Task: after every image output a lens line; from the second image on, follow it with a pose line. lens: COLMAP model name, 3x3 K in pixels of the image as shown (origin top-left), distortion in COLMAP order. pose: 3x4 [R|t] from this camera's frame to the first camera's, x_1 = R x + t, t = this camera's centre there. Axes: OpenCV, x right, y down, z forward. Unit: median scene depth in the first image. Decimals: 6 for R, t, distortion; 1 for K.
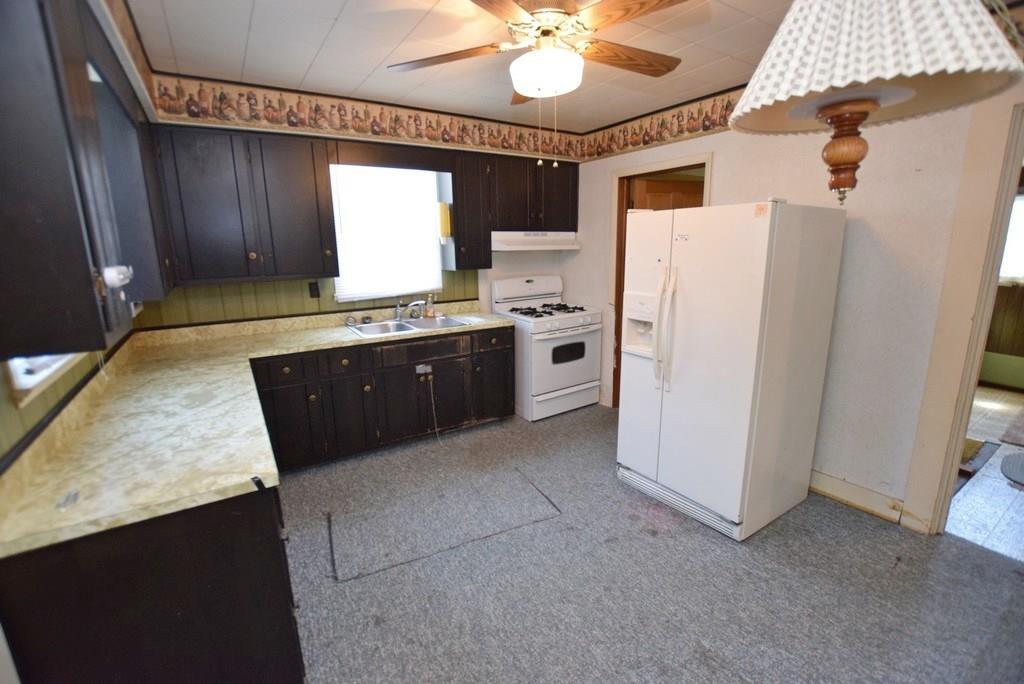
lens RADIAL K [[452.2, 0, 515.1], [0, 452.2, 342.4], [0, 0, 1]] dist [-0.032443, 0.001788]
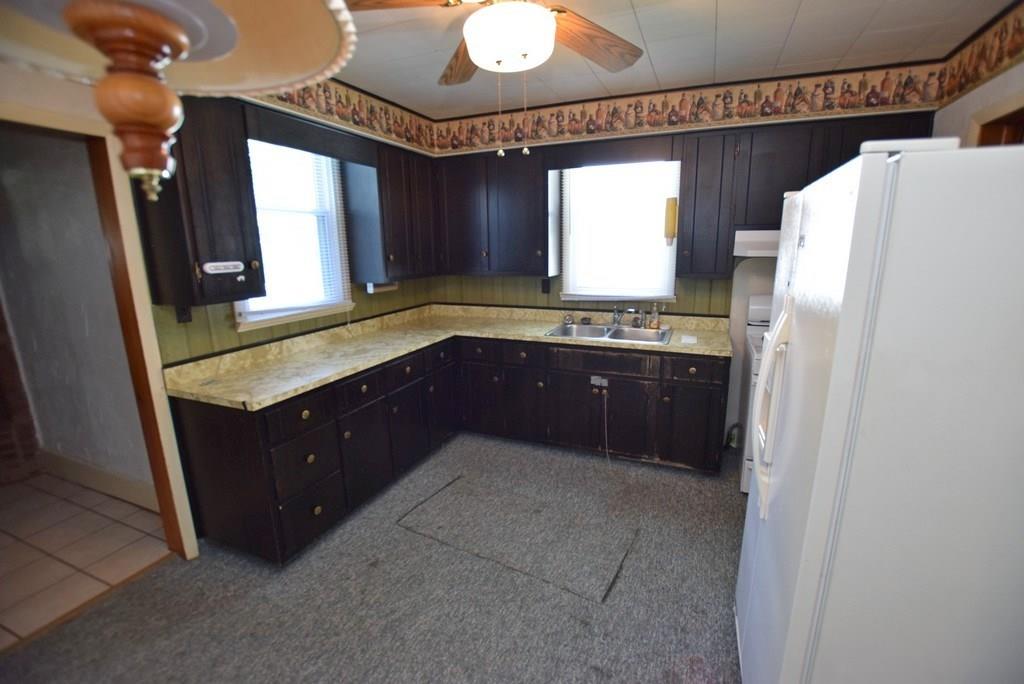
lens RADIAL K [[452.2, 0, 515.1], [0, 452.2, 342.4], [0, 0, 1]] dist [-0.032443, 0.001788]
pose [[0.555269, 0.183026, -0.811281, 0.462834], [-0.173691, 0.979494, 0.102095, -0.088232], [0.813331, 0.084222, 0.575673, 0.335503]]
